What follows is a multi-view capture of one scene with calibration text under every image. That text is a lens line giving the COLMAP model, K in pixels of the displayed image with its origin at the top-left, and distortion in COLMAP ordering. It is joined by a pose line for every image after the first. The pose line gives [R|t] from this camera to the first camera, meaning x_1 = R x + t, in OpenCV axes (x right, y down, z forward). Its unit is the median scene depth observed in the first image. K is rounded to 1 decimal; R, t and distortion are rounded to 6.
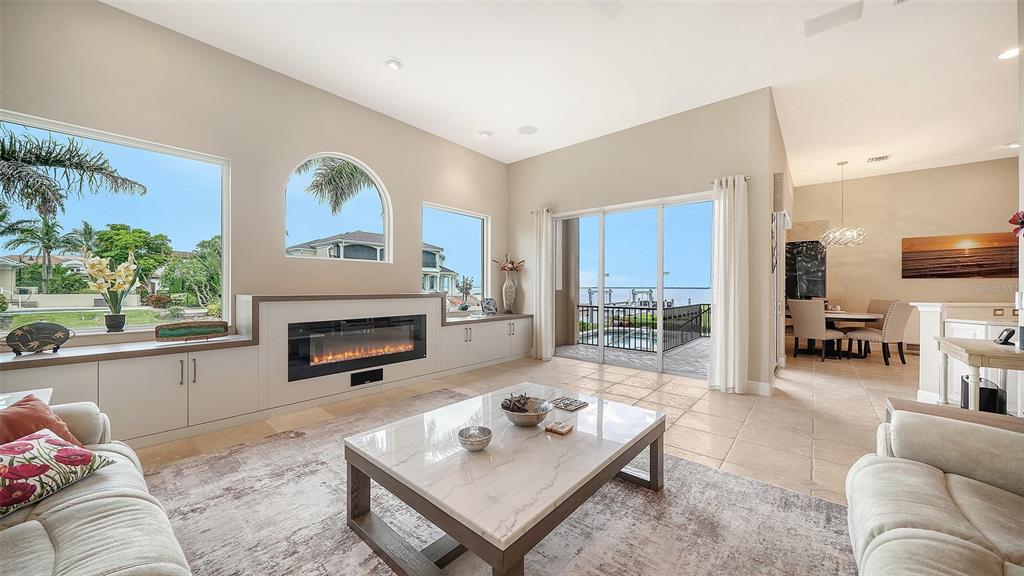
lens RADIAL K [[355.9, 0, 512.0], [0, 355.9, 288.0], [0, 0, 1]] dist [0.000984, 0.000094]
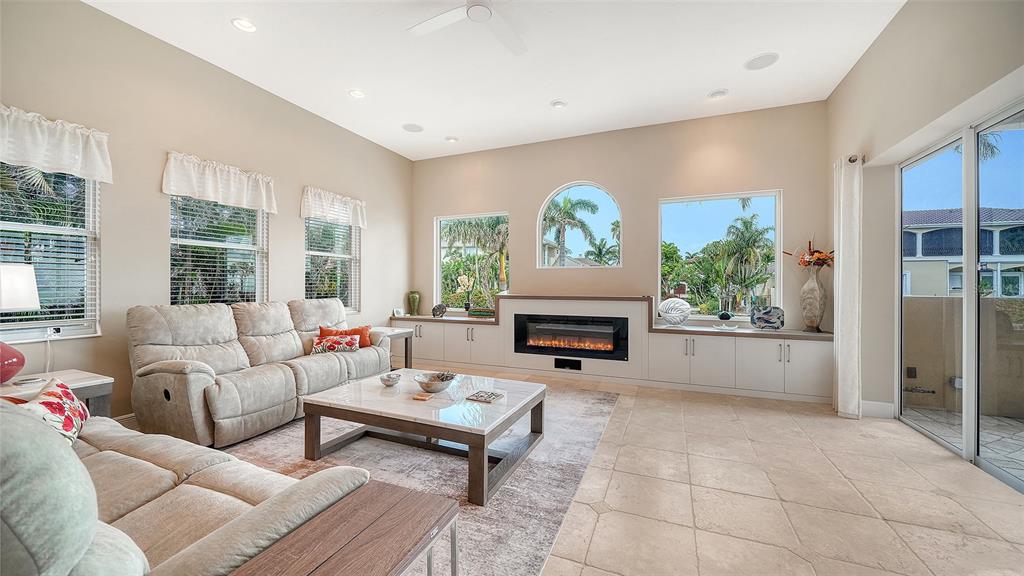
lens RADIAL K [[376.0, 0, 512.0], [0, 376.0, 288.0], [0, 0, 1]] dist [0.001447, 0.000319]
pose [[0.309328, 0.000568, -0.950955, 0.733771], [-0.004618, 0.999989, -0.000904, -0.007673], [0.950944, 0.004671, 0.309327, 0.405771]]
